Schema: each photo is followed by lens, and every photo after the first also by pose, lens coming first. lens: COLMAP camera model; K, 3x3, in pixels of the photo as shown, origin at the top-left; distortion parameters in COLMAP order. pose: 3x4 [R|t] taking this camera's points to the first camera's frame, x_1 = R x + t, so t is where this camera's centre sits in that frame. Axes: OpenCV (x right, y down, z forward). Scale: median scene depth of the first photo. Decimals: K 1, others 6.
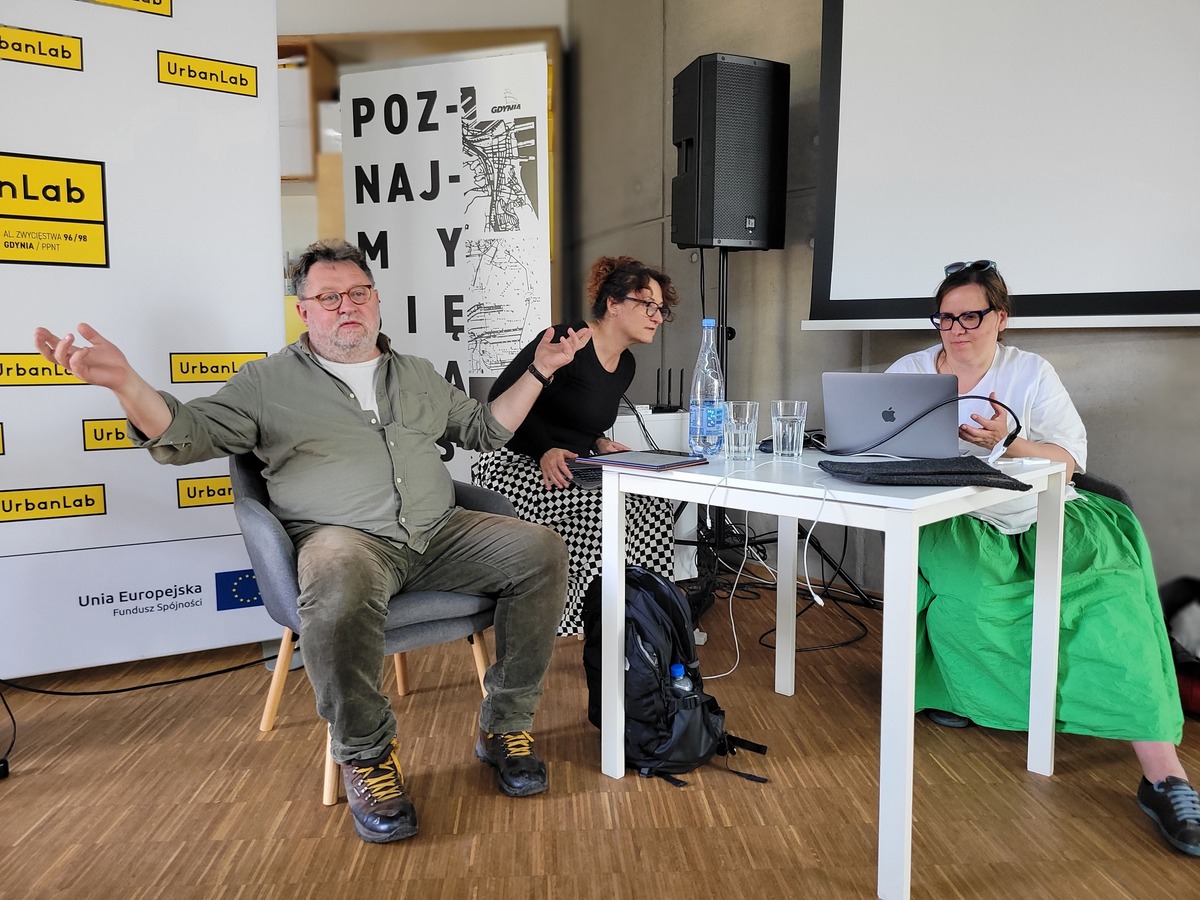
lens RADIAL K [[934.2, 0, 582.0], [0, 934.2, 441.6], [0, 0, 1]] dist [0.035161, -0.026959]
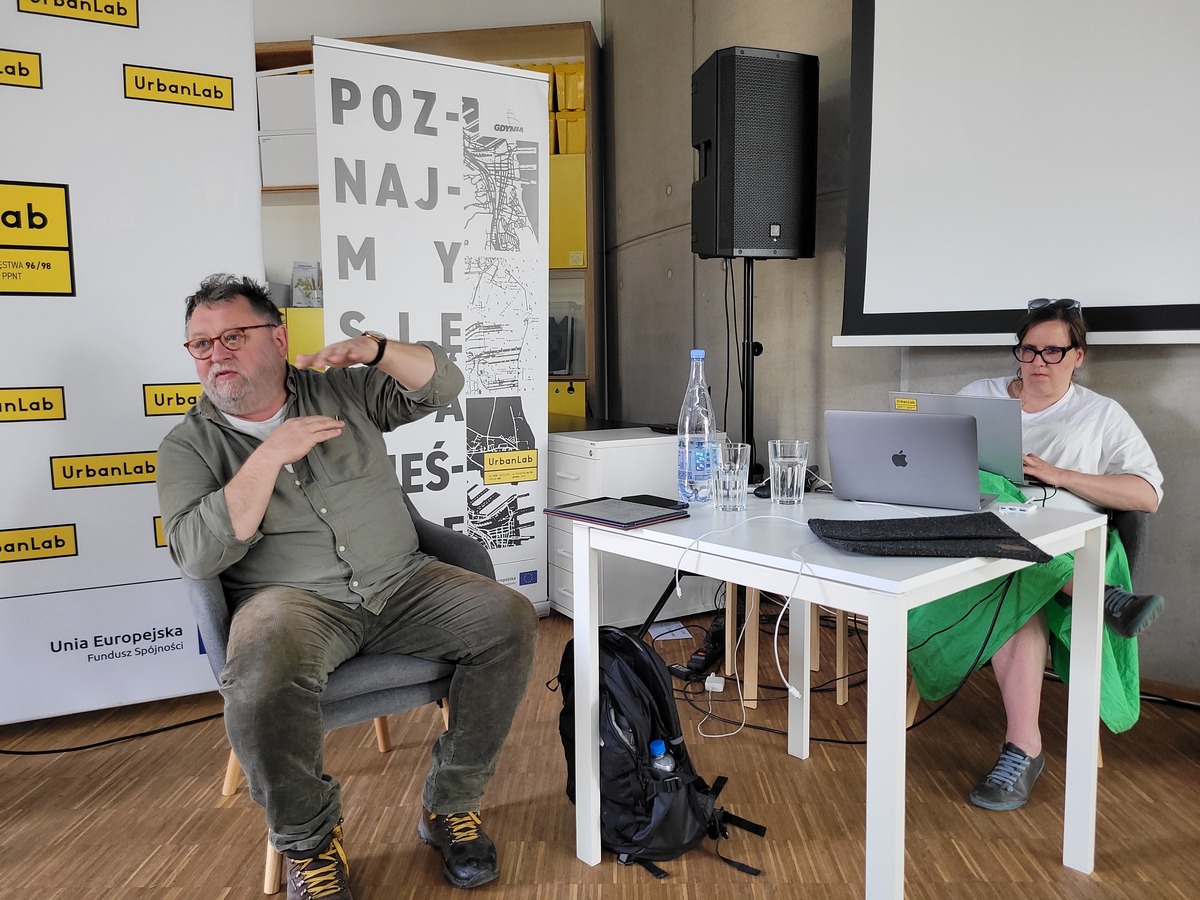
lens RADIAL K [[934.2, 0, 598.1], [0, 934.2, 447.5], [0, 0, 1]] dist [0.035161, -0.026959]
pose [[0.998047, -0.005095, -0.062253, 0.084209], [0.005814, 0.999918, 0.011369, -0.042395], [0.062190, -0.011709, 0.997996, 0.090150]]
